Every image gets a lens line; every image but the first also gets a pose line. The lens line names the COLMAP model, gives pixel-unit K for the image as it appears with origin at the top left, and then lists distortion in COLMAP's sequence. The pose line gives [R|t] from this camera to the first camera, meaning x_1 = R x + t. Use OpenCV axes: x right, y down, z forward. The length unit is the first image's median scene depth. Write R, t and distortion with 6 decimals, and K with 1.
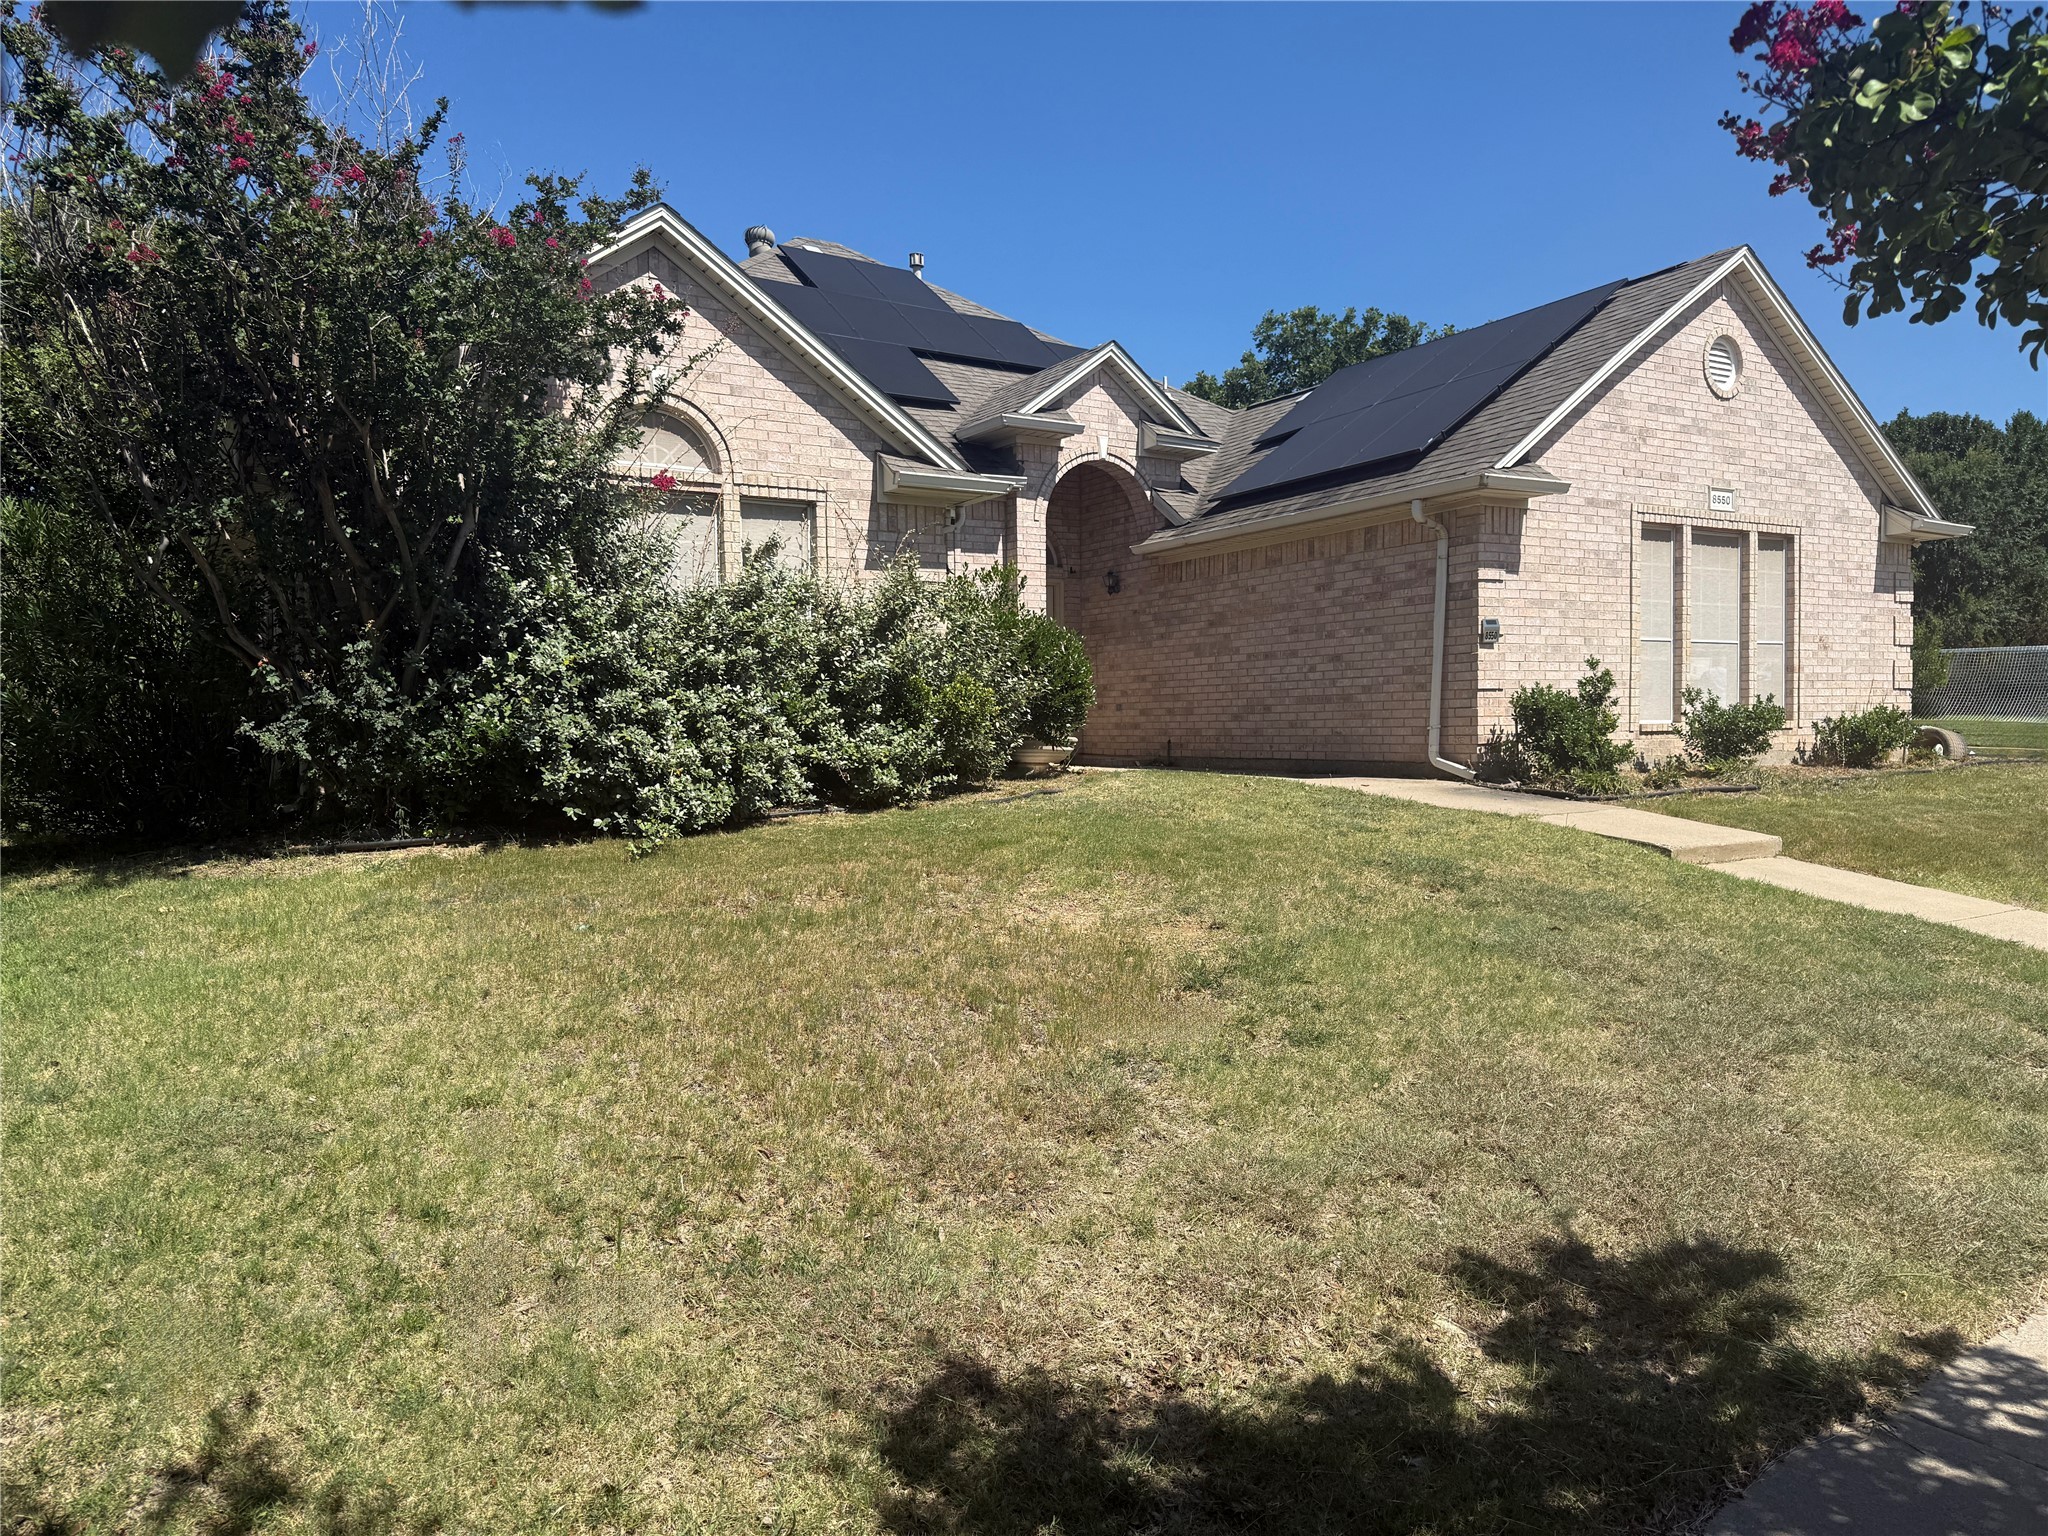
lens RADIAL K [[1431.2, 0, 1021.2], [0, 1431.2, 761.0], [0, 0, 1]] dist [0.042189, -0.069977]
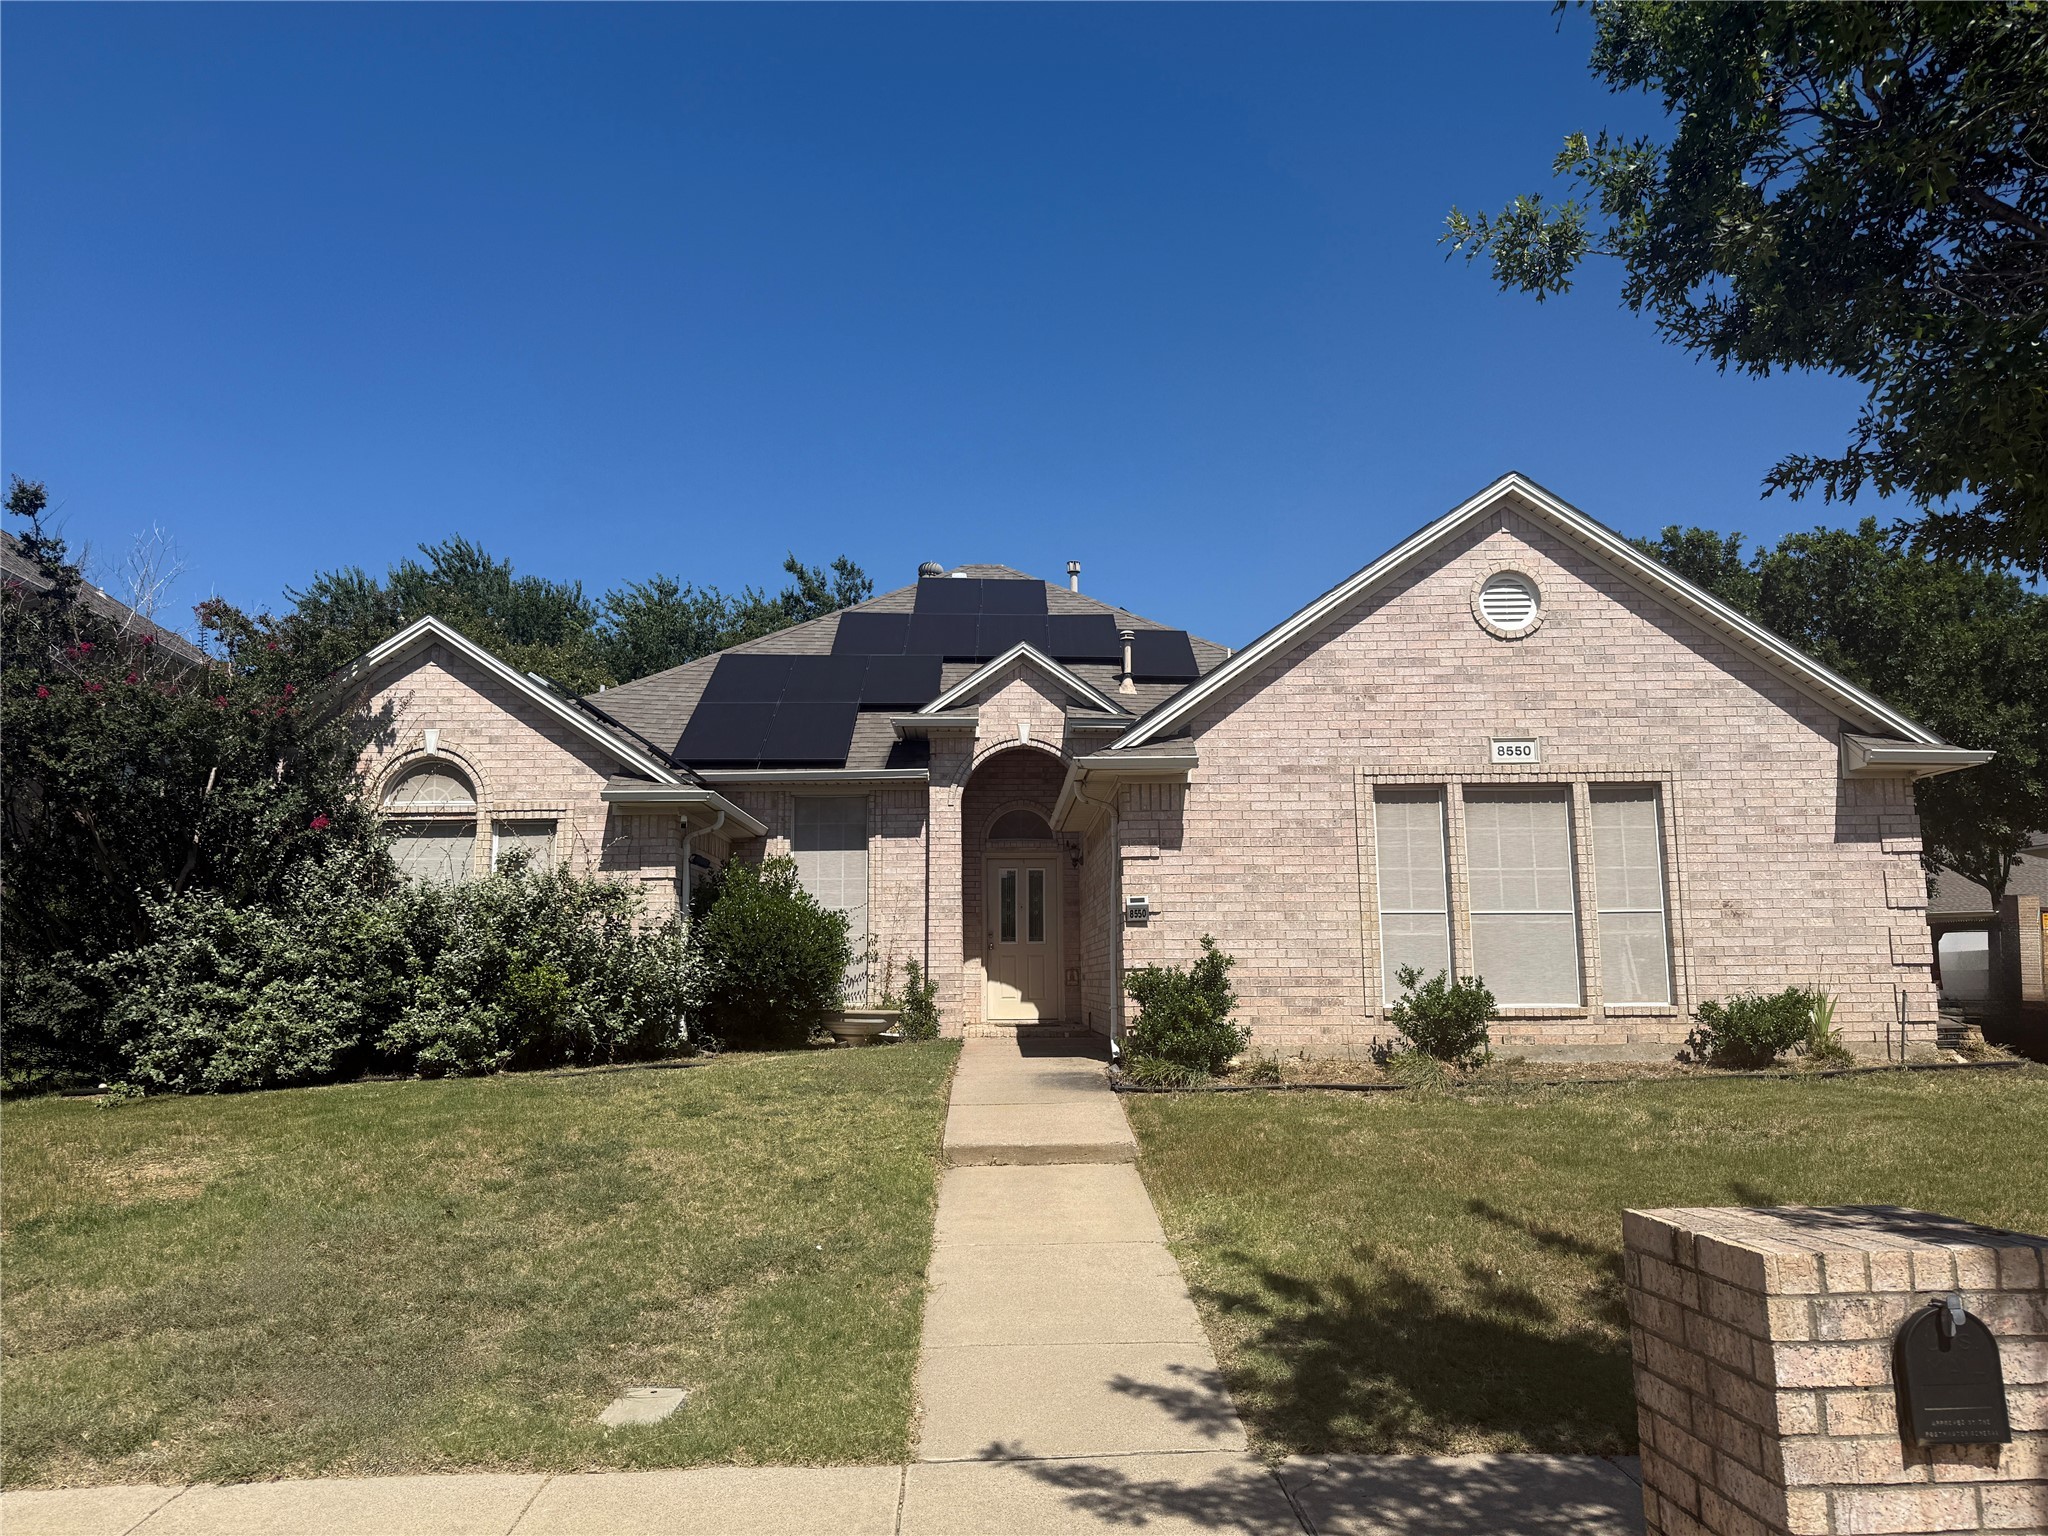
lens RADIAL K [[1431.2, 0, 1008.8], [0, 1431.2, 766.6], [0, 0, 1]] dist [0.042189, -0.069977]
pose [[0.865711, -0.065507, -0.496240, 0.682493], [-0.017684, 0.986778, -0.161112, -0.025552], [0.500232, 0.148252, 0.853105, 0.099295]]
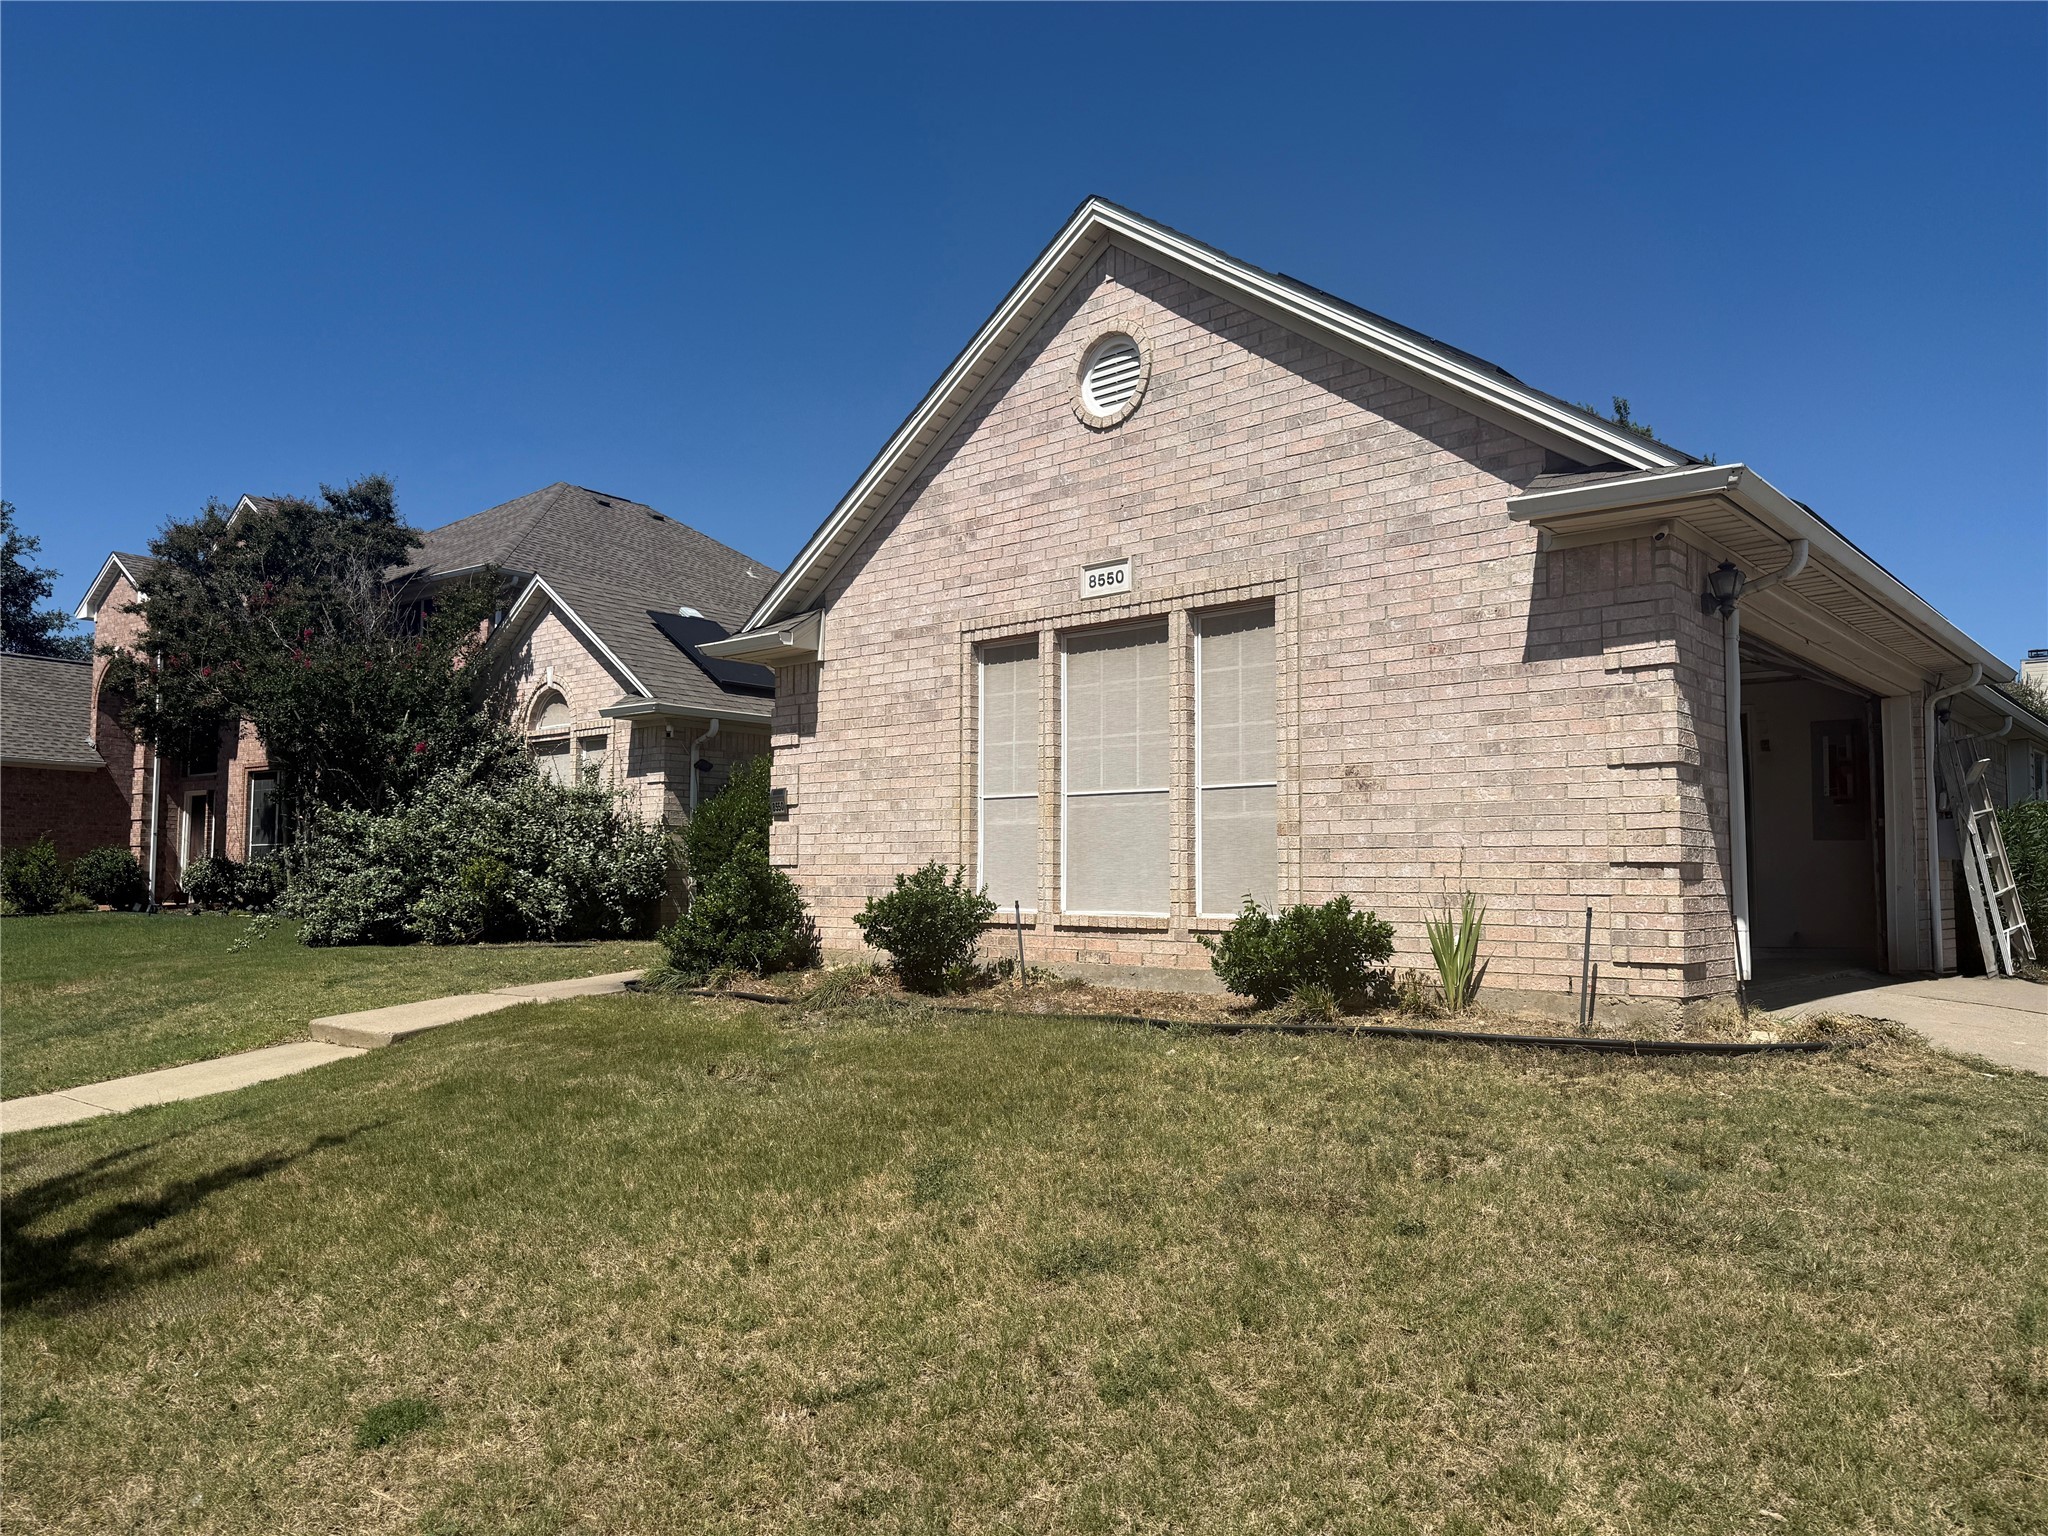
lens RADIAL K [[1431.2, 0, 1009.1], [0, 1431.2, 787.6], [0, 0, 1]] dist [0.042189, -0.069977]
pose [[0.292163, -0.040688, -0.955503, 1.146087], [-0.029913, 0.998217, -0.051654, -0.052062], [0.955901, 0.043674, 0.290425, 0.802558]]
